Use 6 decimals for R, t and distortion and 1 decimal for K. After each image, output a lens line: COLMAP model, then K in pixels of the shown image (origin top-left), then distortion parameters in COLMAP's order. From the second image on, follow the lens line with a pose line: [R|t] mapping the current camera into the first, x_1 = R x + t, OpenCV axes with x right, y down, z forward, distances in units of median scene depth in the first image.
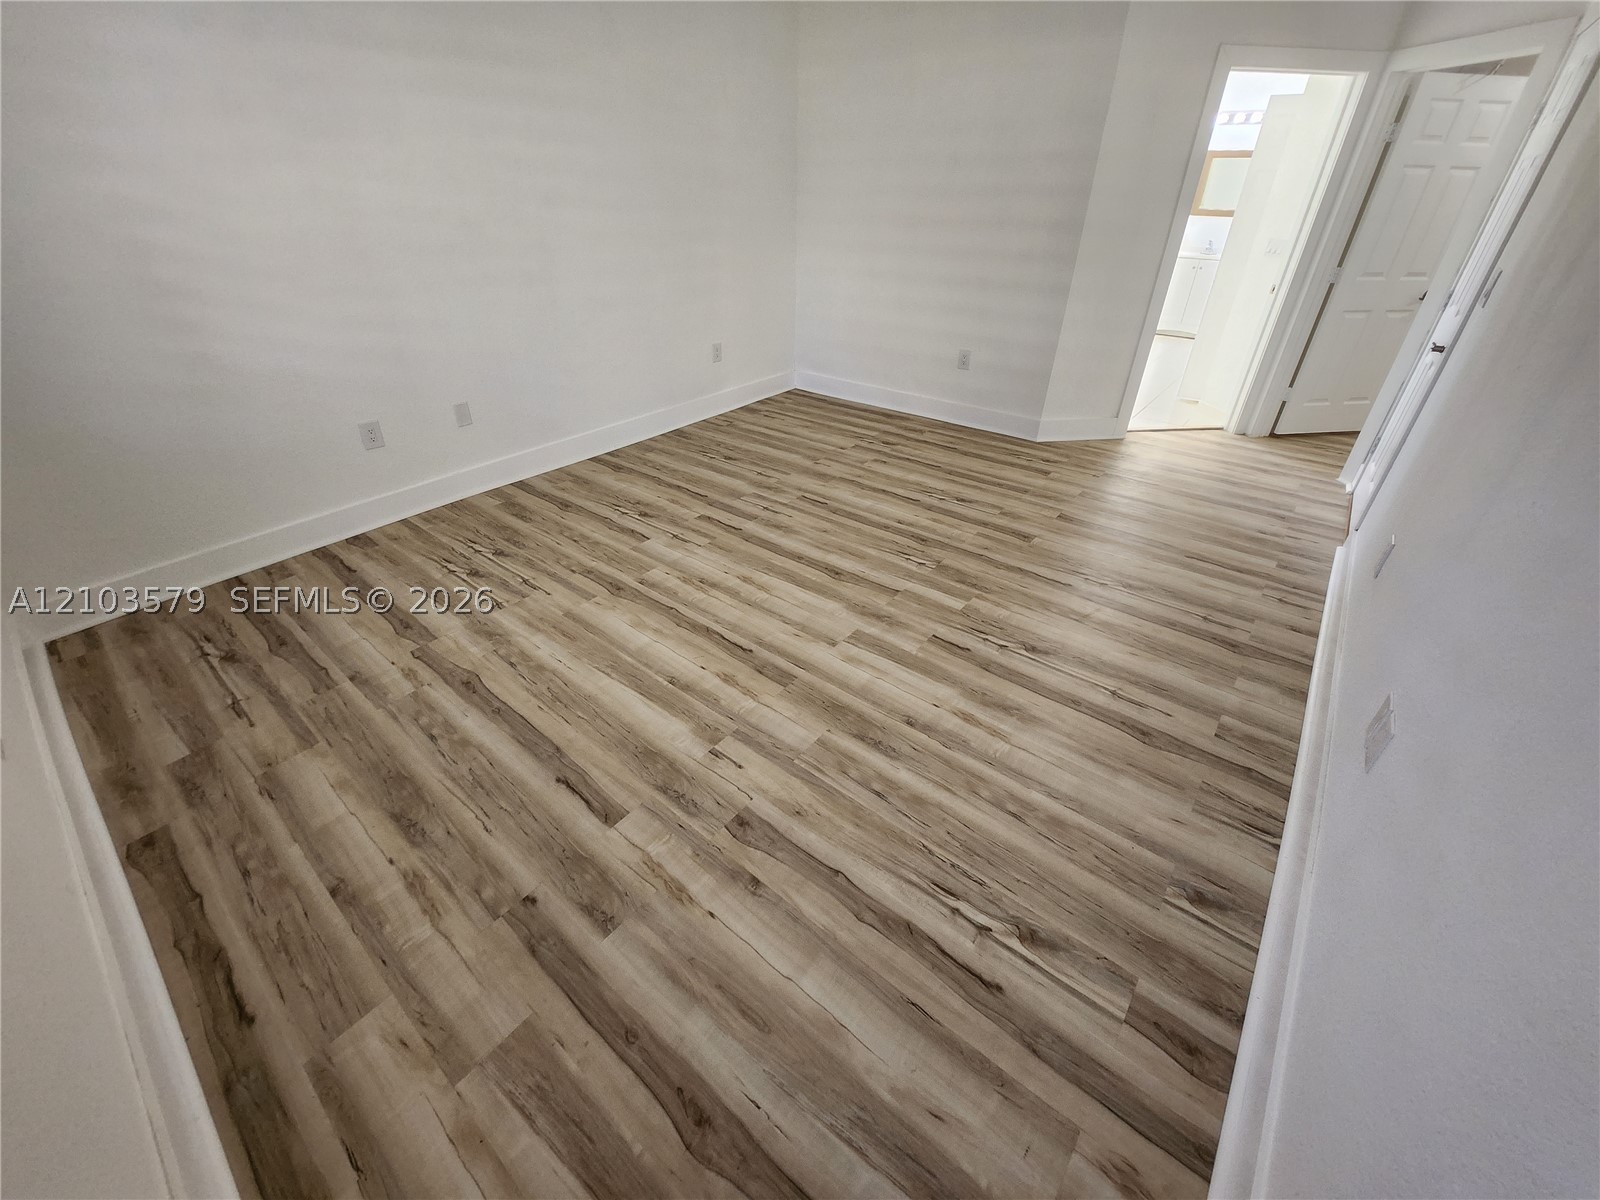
lens RADIAL K [[637.1, 0, 778.9], [0, 637.1, 592.9], [0, 0, 1]] dist [-0.016613, -0.000196]
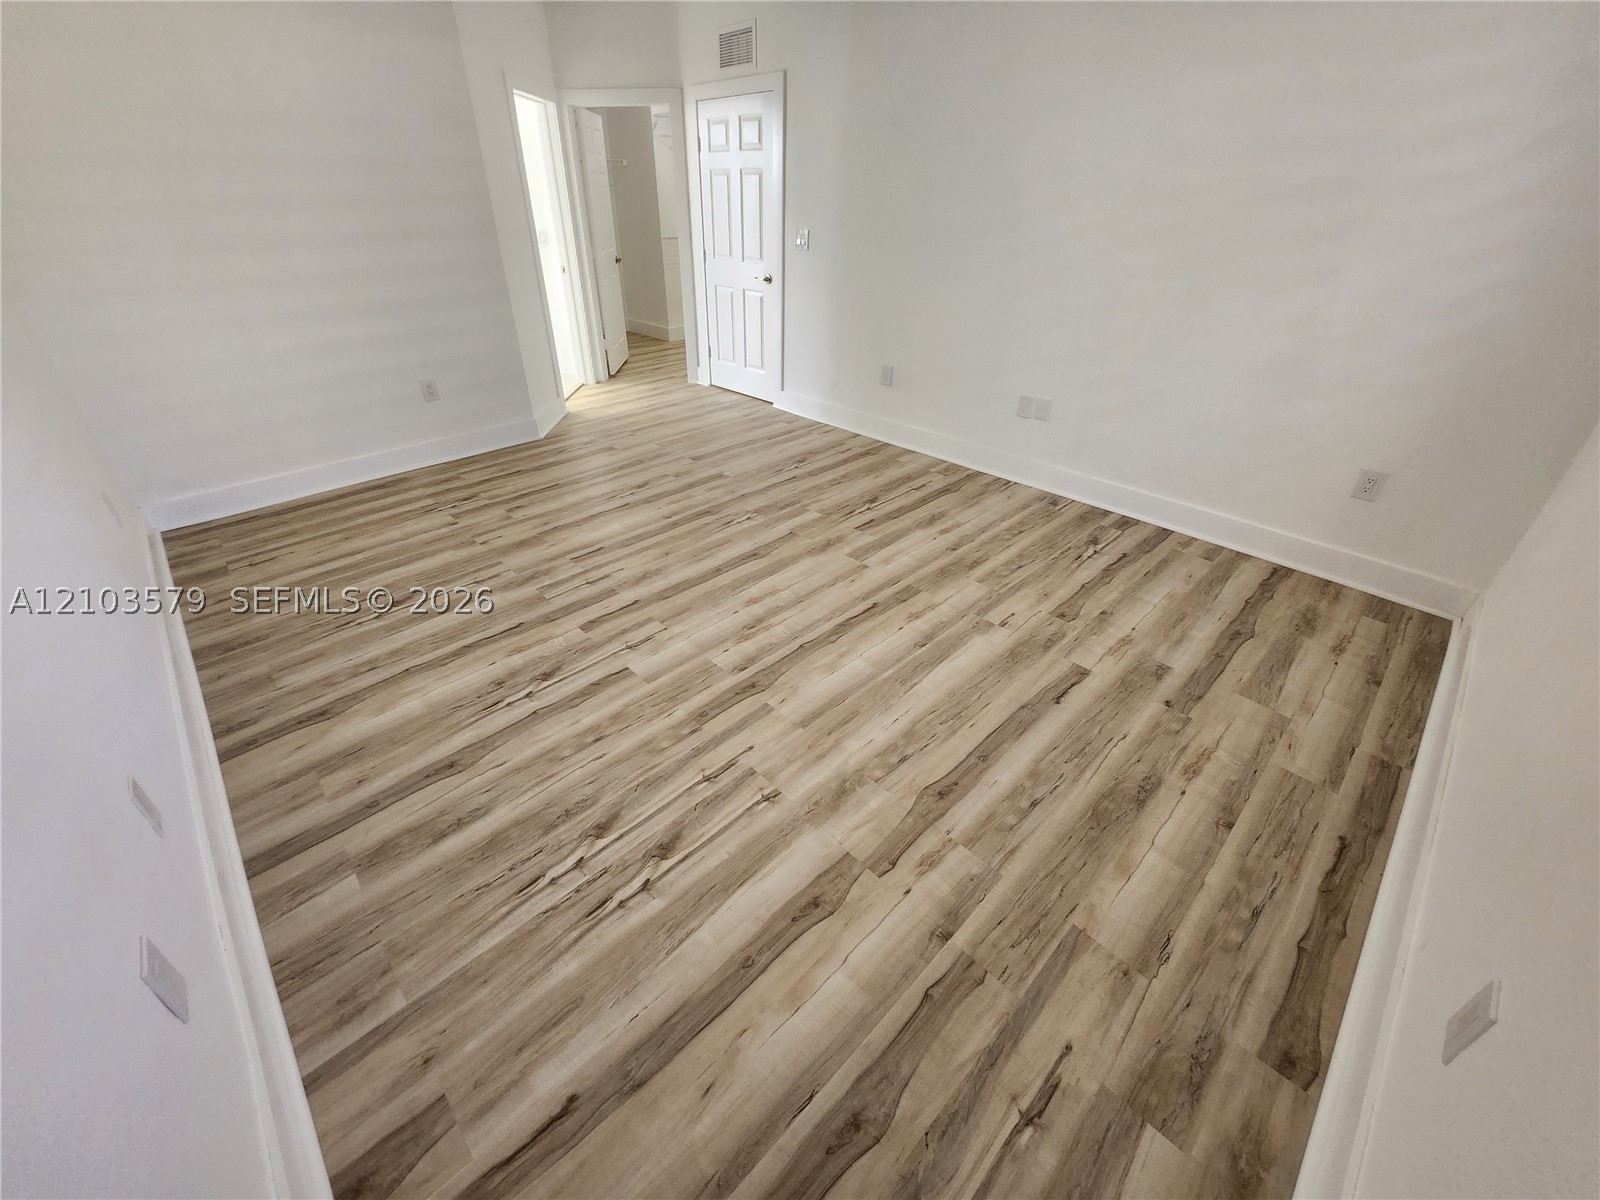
lens RADIAL K [[651.6, 0, 777.7], [0, 651.6, 578.1], [0, 0, 1]] dist [-0.008796, -0.008504]
pose [[0.120373, -0.509285, 0.852138, -0.884321], [0.537032, 0.755342, 0.375573, -0.404745], [-0.834929, 0.412416, 0.364425, 0.609986]]
